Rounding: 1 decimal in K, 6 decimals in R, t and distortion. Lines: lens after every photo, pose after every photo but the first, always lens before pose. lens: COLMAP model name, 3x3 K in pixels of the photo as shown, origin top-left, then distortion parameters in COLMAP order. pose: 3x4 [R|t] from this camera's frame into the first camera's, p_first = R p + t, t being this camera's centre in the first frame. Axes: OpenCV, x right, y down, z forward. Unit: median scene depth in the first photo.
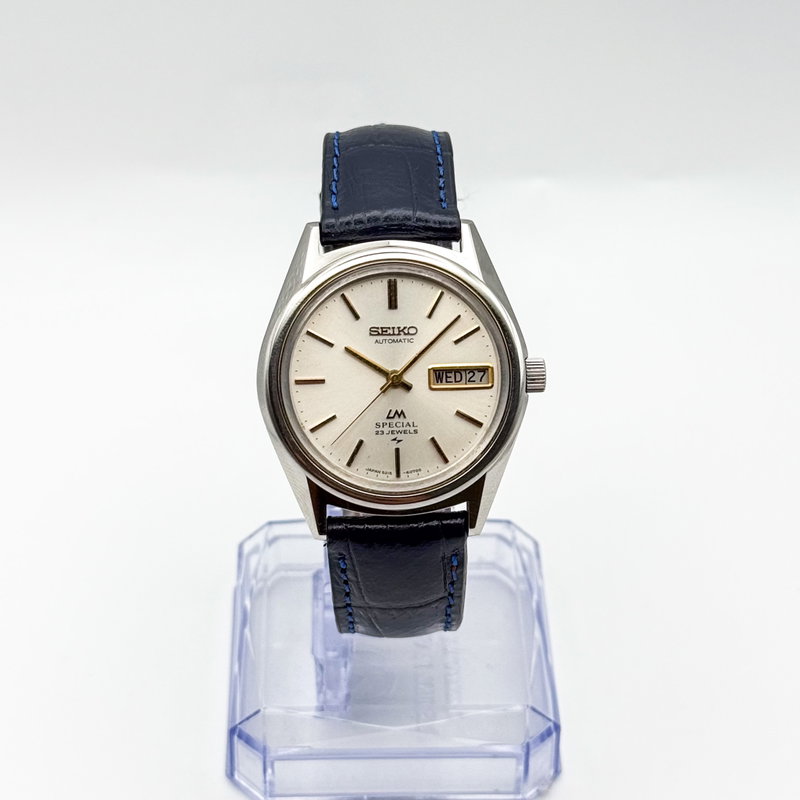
lens RADIAL K [[2049.1, 0, 400.0], [0, 2049.1, 400.0], [0, 0, 1]] dist [-0.001747, -0.364863]
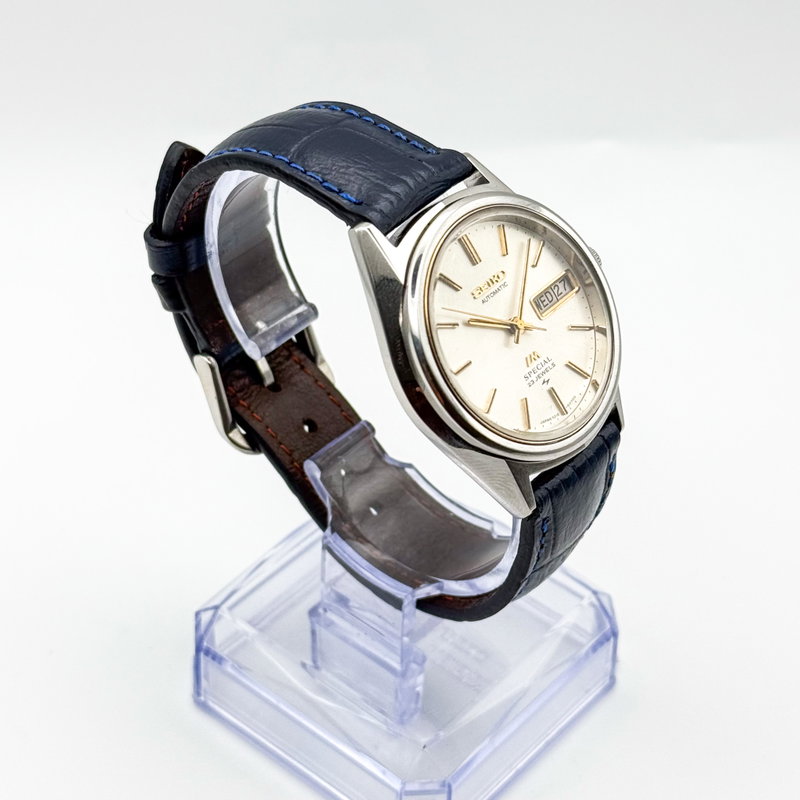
lens RADIAL K [[2049.1, 0, 400.0], [0, 2049.1, 400.0], [0, 0, 1]] dist [-0.001747, -0.364863]
pose [[0.679714, -0.481902, 0.552955, -0.581767], [0.469446, 0.865069, 0.176850, -0.174390], [-0.563569, 0.139375, 0.814227, 0.257933]]
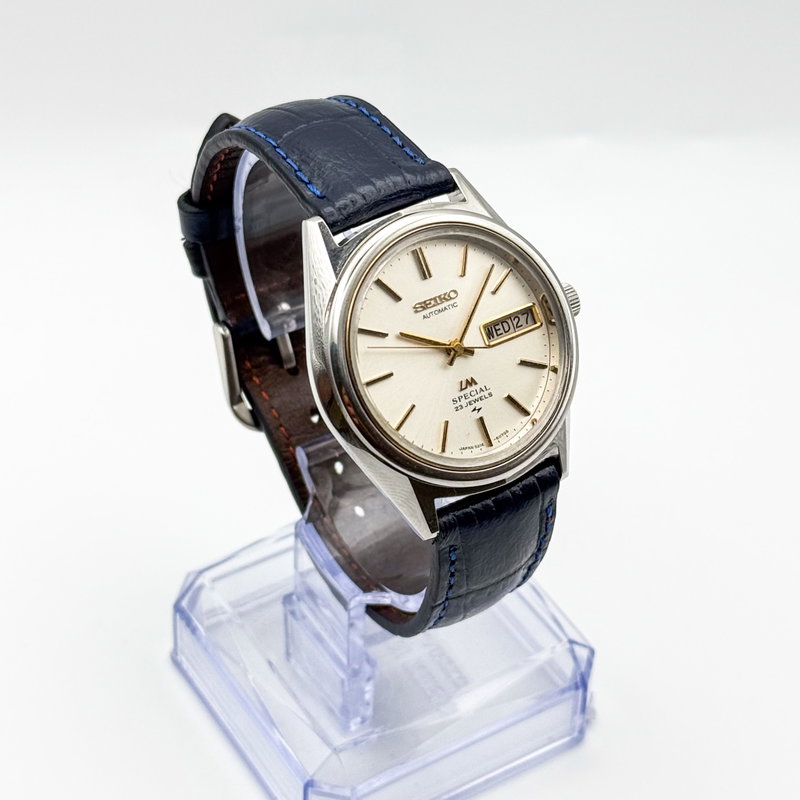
lens RADIAL K [[2049.1, 0, 400.0], [0, 2049.1, 400.0], [0, 0, 1]] dist [-0.001747, -0.364863]
pose [[0.869175, -0.322456, 0.374910, -0.383940], [0.316684, 0.945251, 0.078815, -0.069964], [-0.379799, 0.050224, 0.923705, 0.141418]]
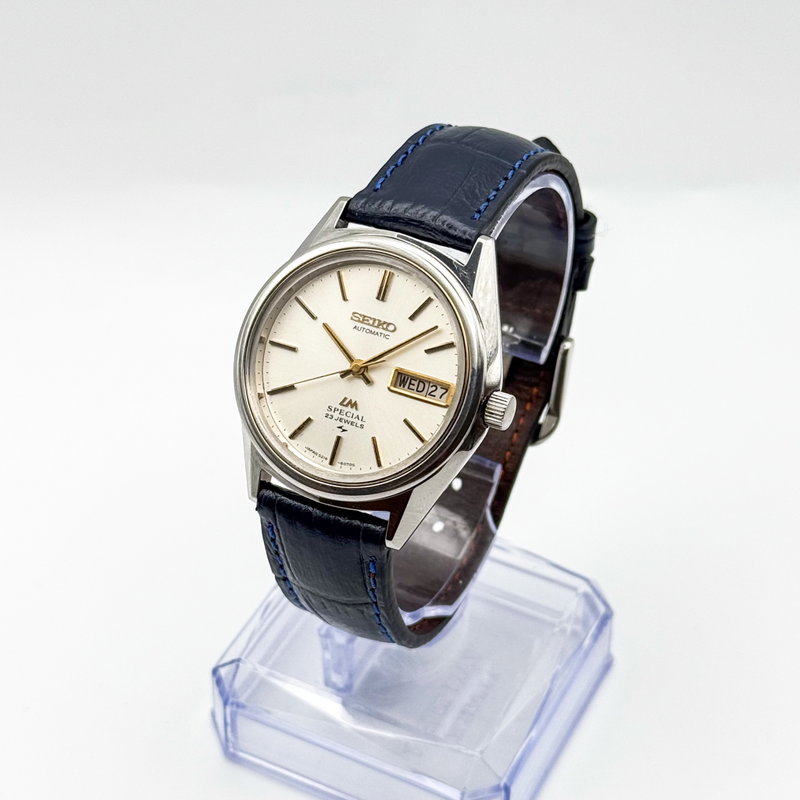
lens RADIAL K [[2049.1, 0, 400.0], [0, 2049.1, 400.0], [0, 0, 1]] dist [-0.001747, -0.364863]
pose [[0.872333, 0.298105, -0.387516, 0.398957], [-0.302604, 0.951753, 0.050968, -0.051972], [0.384013, 0.072803, 0.920453, 0.104417]]
